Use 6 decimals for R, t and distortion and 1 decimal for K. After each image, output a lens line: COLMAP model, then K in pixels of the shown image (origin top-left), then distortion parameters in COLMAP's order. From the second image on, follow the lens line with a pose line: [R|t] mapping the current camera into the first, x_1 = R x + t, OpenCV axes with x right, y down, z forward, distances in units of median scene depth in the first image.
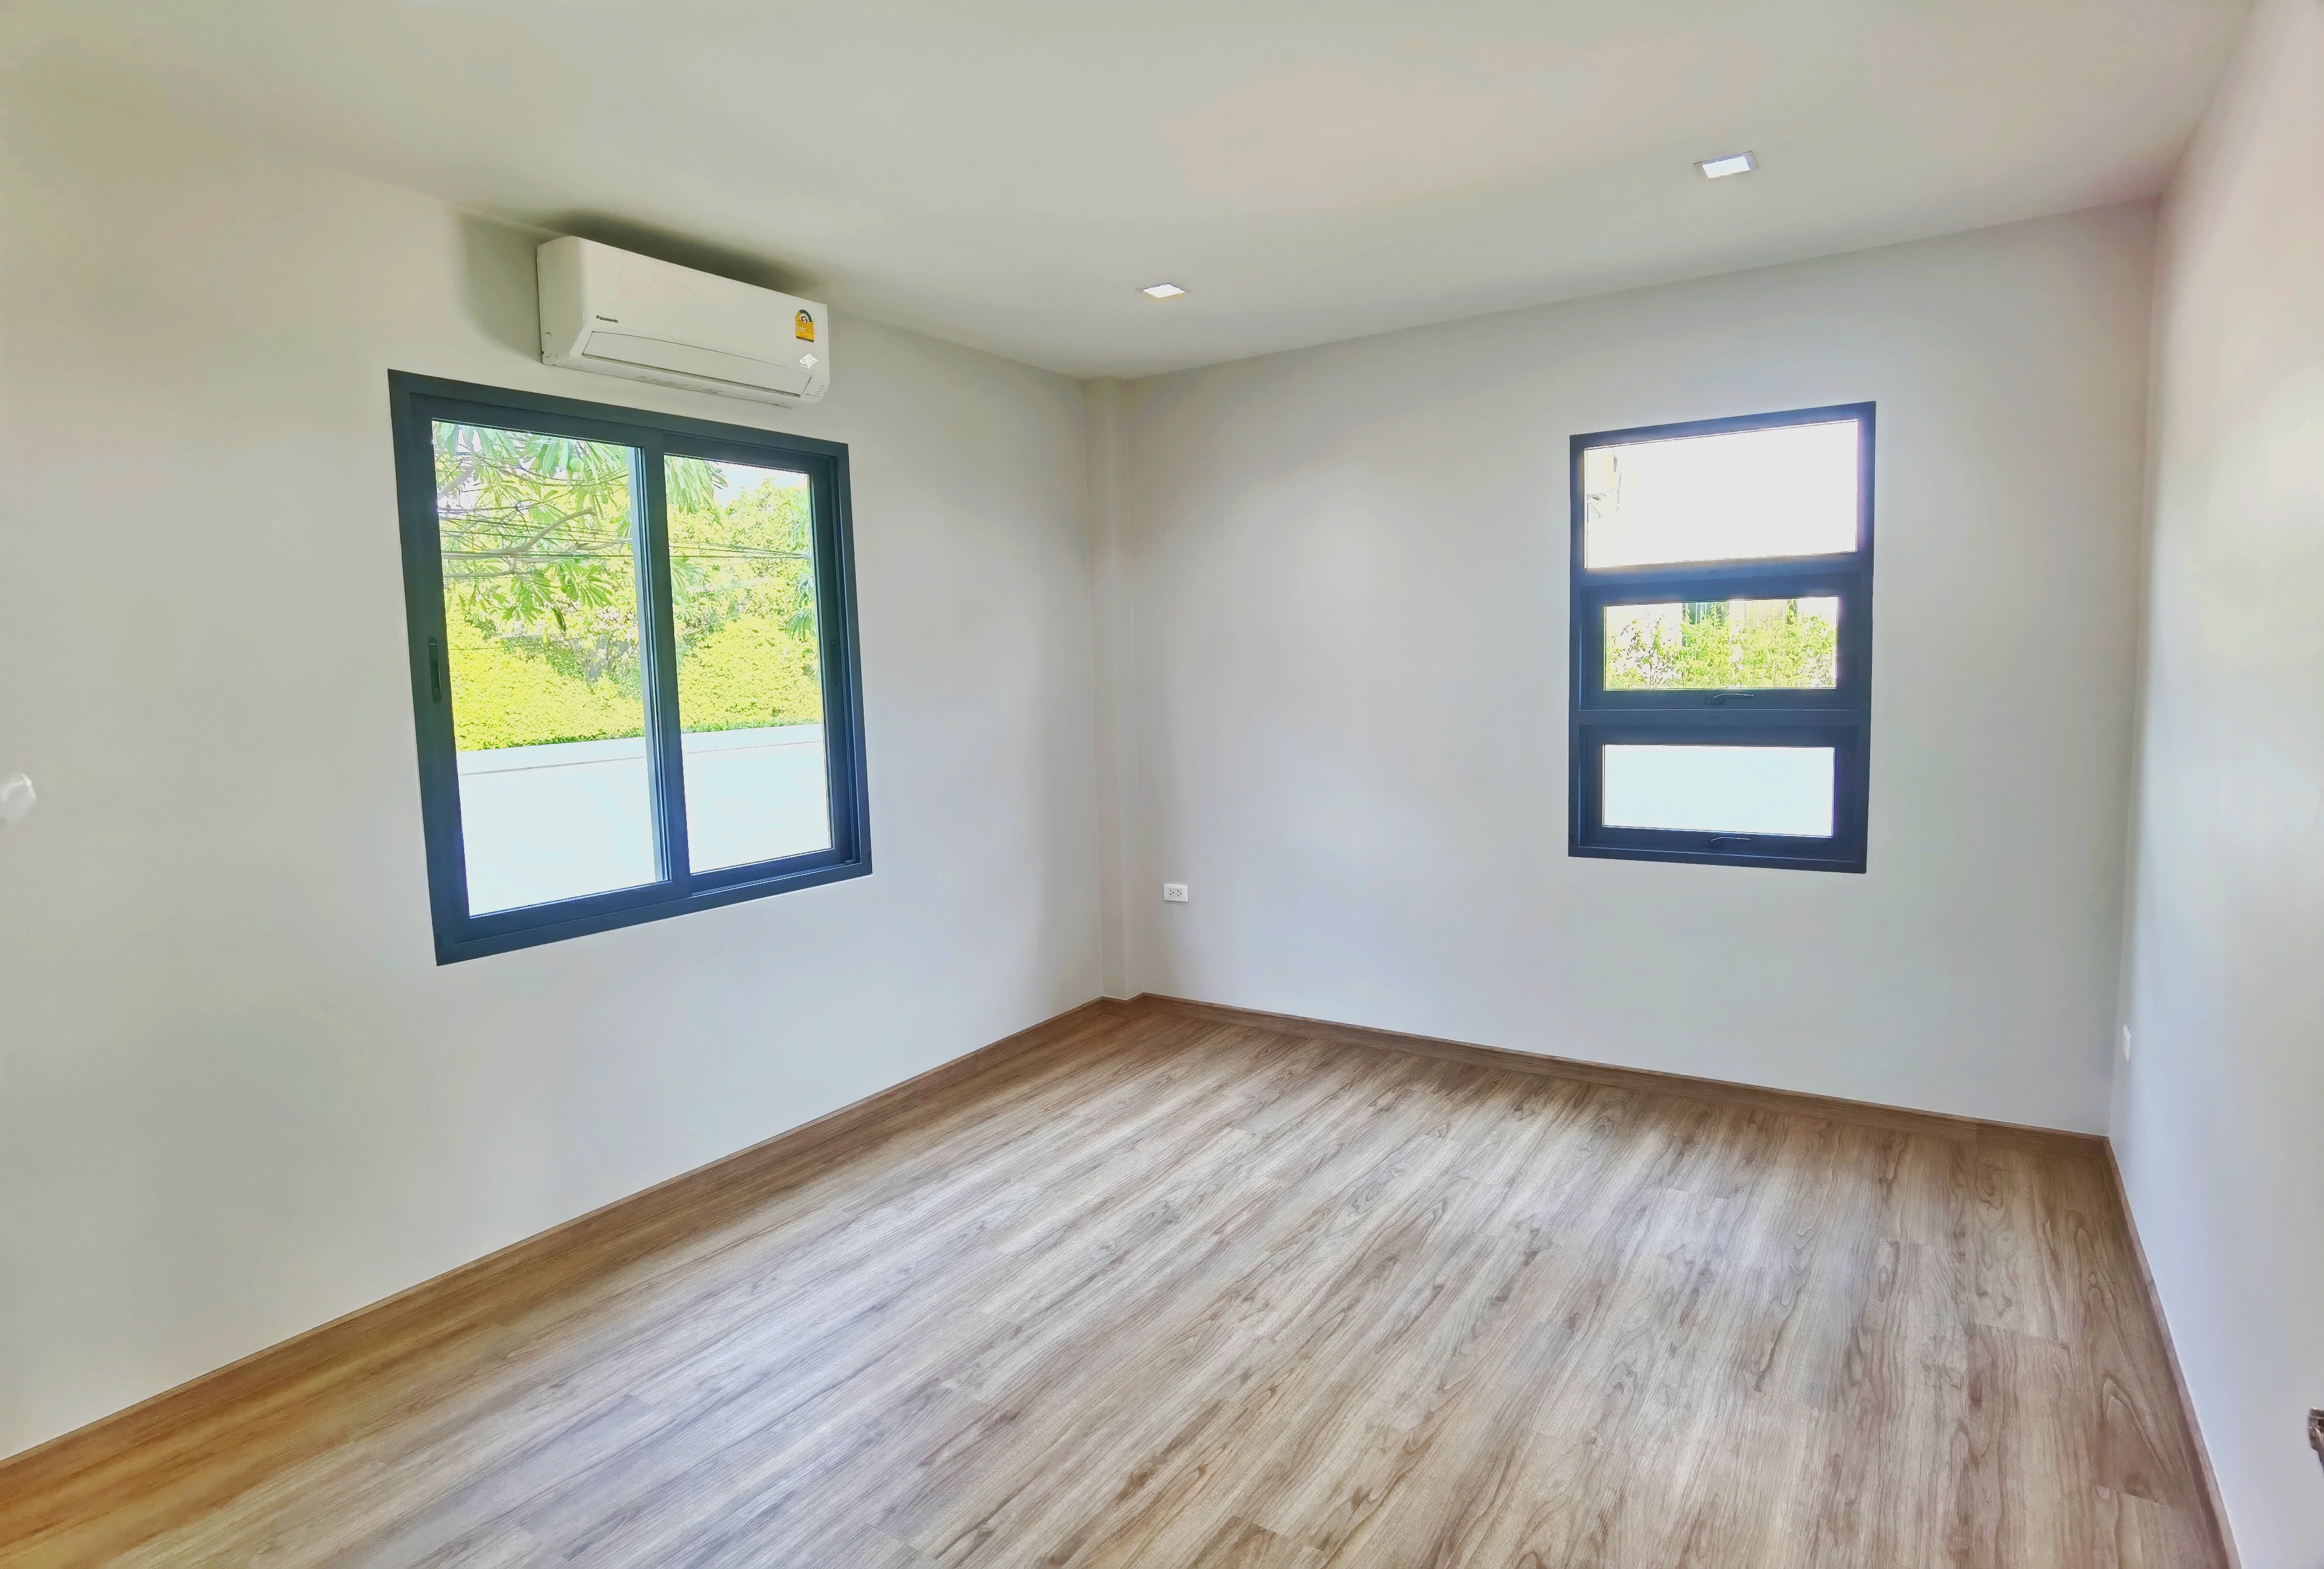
lens RADIAL K [[1226.6, 0, 1163.1], [0, 1226.6, 745.1], [0, 0, 1]] dist [0.043635, -0.073952]
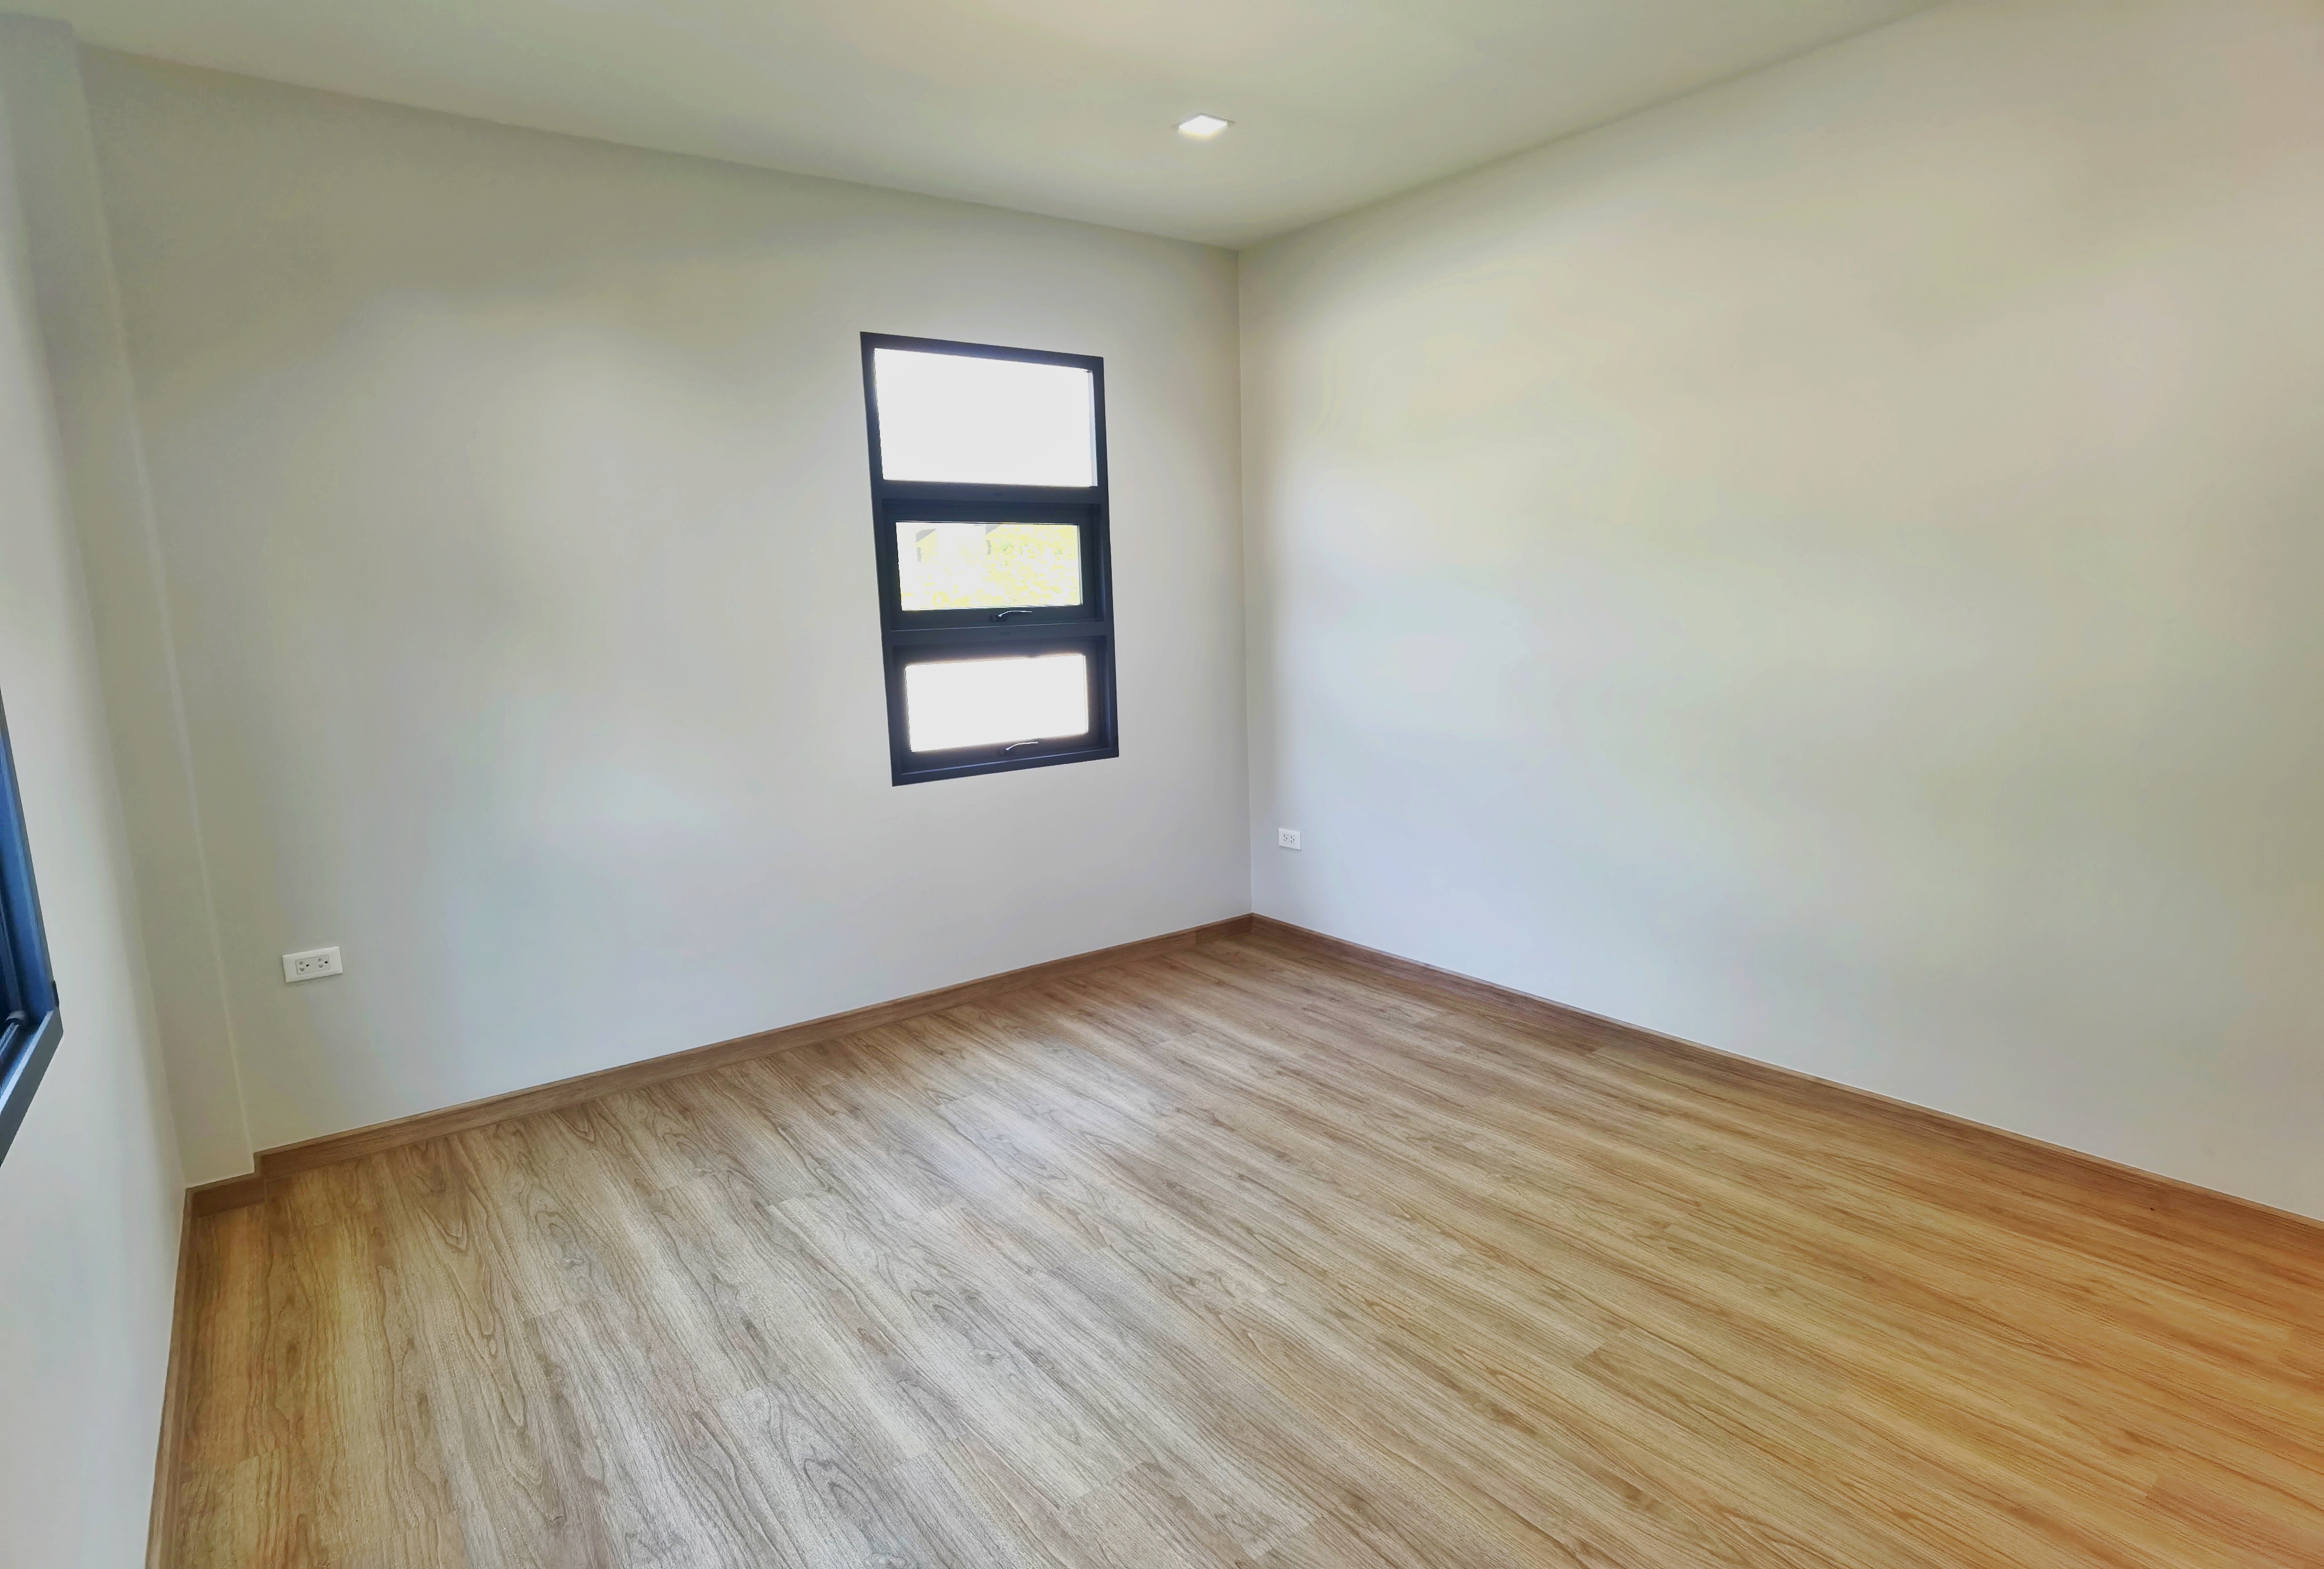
lens RADIAL K [[1217.9, 0, 1162.0], [0, 1217.9, 784.5], [0, 0, 1]] dist [-0.055952, 0.028277]
pose [[0.342731, -0.135146, 0.929662, -0.539383], [0.091144, 0.989713, 0.110274, 0.004765], [-0.935002, 0.046939, 0.351523, 0.557271]]
